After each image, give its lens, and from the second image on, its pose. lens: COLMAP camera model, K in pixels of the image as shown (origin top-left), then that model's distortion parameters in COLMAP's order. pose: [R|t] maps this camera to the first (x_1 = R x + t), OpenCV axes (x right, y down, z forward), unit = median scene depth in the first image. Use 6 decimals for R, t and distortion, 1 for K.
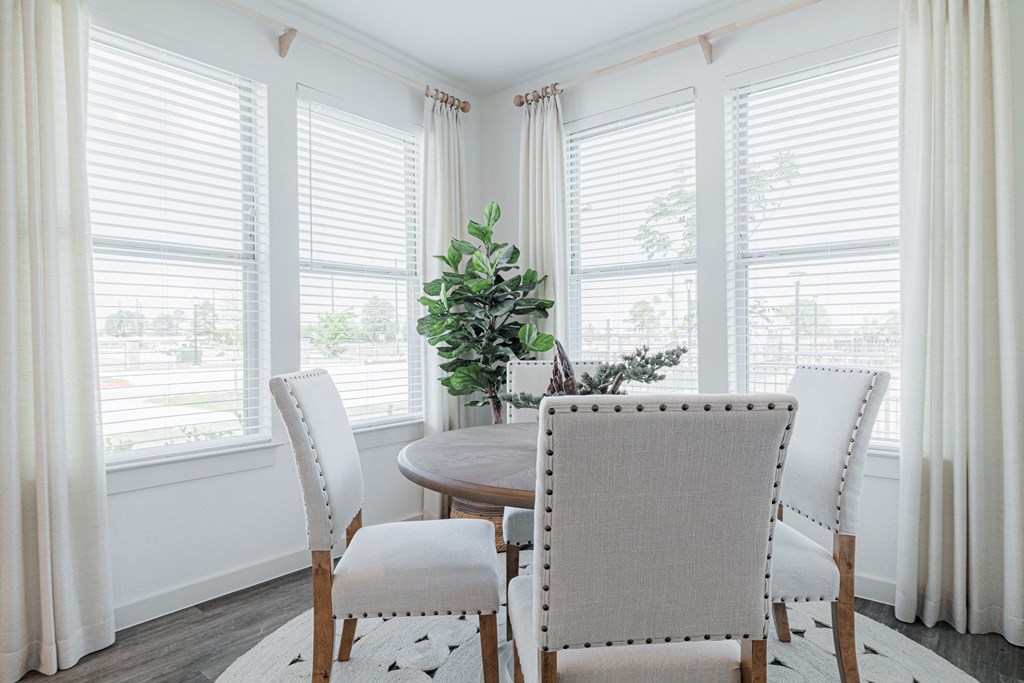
lens RADIAL K [[519.7, 0, 523.8], [0, 519.7, 342.3], [0, 0, 1]] dist [-0.001216, -0.000032]
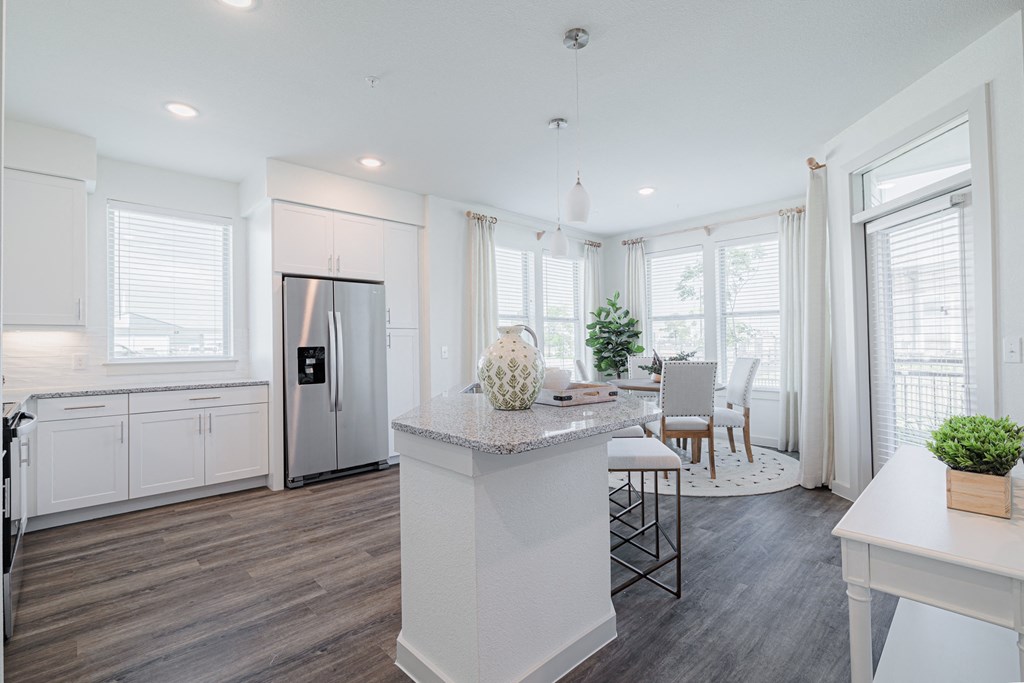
lens RADIAL K [[481.6, 0, 514.2], [0, 481.6, 338.8], [0, 0, 1]] dist [-0.000350, -0.000211]
pose [[0.995442, -0.003713, -0.095297, -0.321225], [0.002066, 0.999847, -0.017372, -0.010353], [0.095347, 0.017096, 0.995297, -1.262404]]
